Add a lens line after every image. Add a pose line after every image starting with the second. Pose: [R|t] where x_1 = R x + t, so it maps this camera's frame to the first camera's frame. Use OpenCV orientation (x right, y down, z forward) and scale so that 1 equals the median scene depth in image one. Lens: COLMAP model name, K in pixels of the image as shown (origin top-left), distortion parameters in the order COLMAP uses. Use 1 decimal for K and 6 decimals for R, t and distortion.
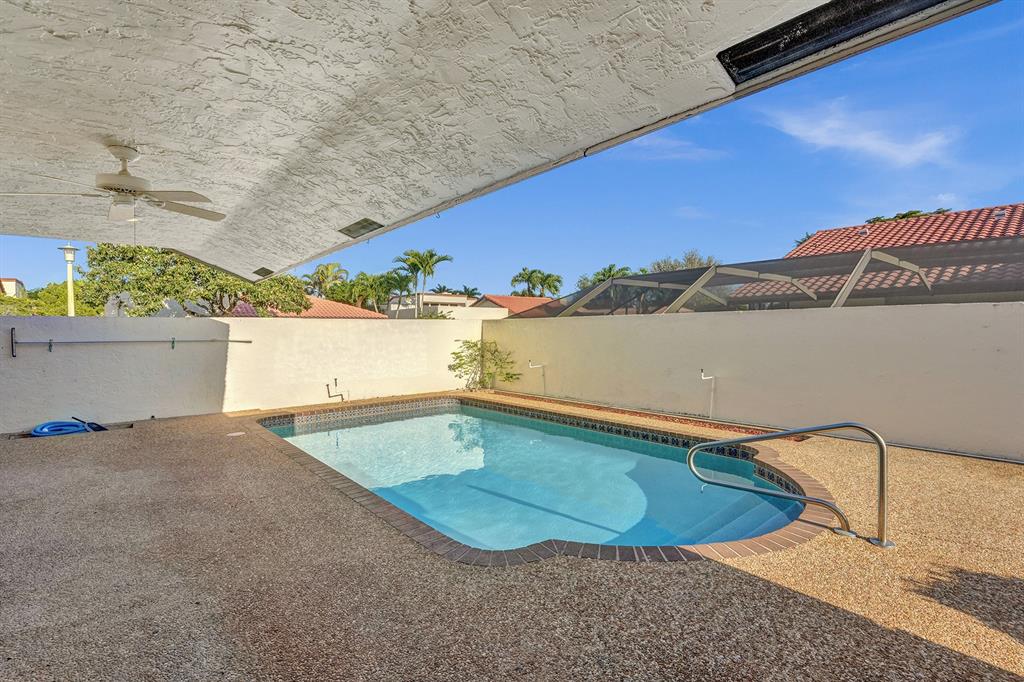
lens RADIAL K [[482.2, 0, 510.1], [0, 482.2, 316.3], [0, 0, 1]] dist [-0.026559, 0.001963]
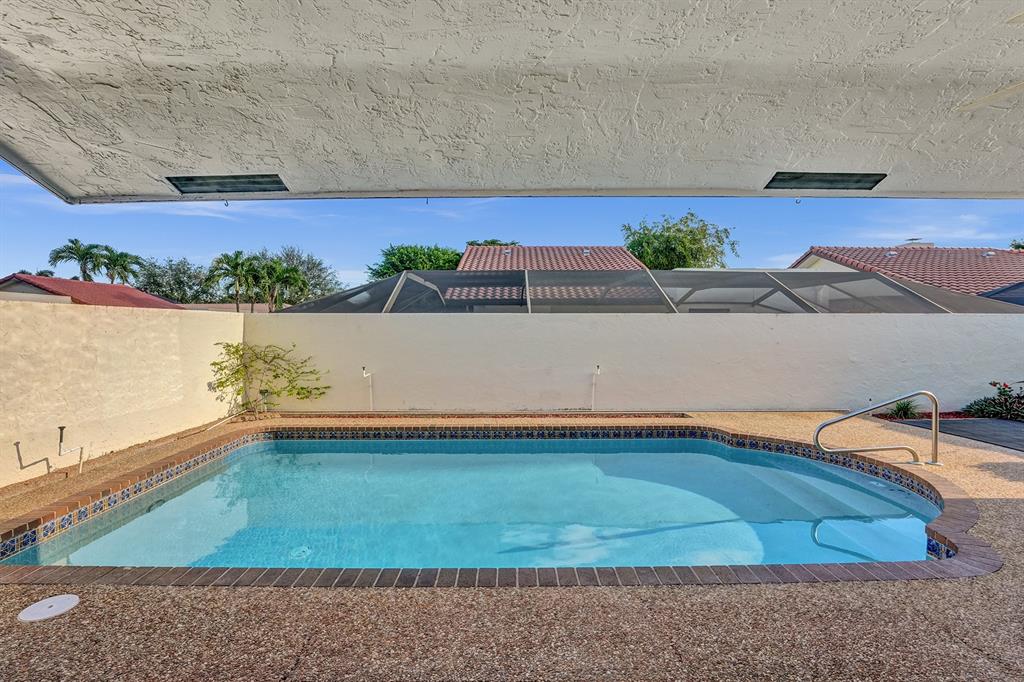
lens RADIAL K [[482.2, 0, 517.4], [0, 482.2, 340.6], [0, 0, 1]] dist [-0.026559, 0.001963]
pose [[0.635477, -0.010354, 0.772051, -0.353367], [-0.027181, 0.998990, 0.035771, 0.012306], [-0.771642, -0.043717, 0.634553, 0.290471]]
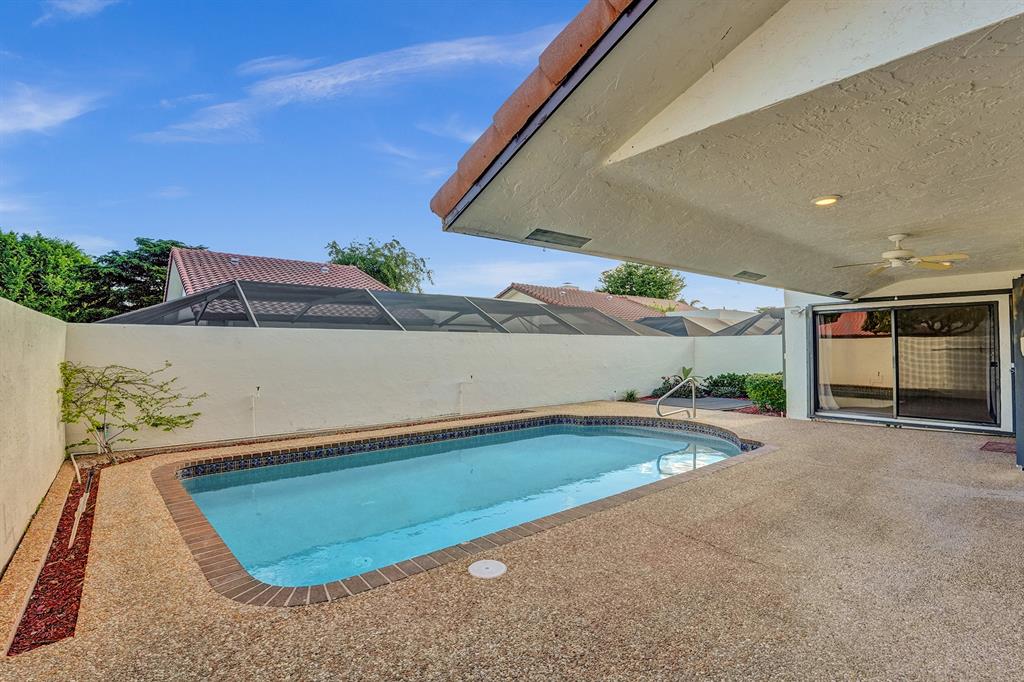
lens RADIAL K [[482.2, 0, 518.8], [0, 482.2, 340.6], [0, 0, 1]] dist [-0.026559, 0.001963]
pose [[-0.003621, 0.023515, 0.999717, -0.583405], [-0.025411, 0.999399, -0.023599, 0.026603], [-0.999671, -0.025489, -0.003021, 0.559852]]
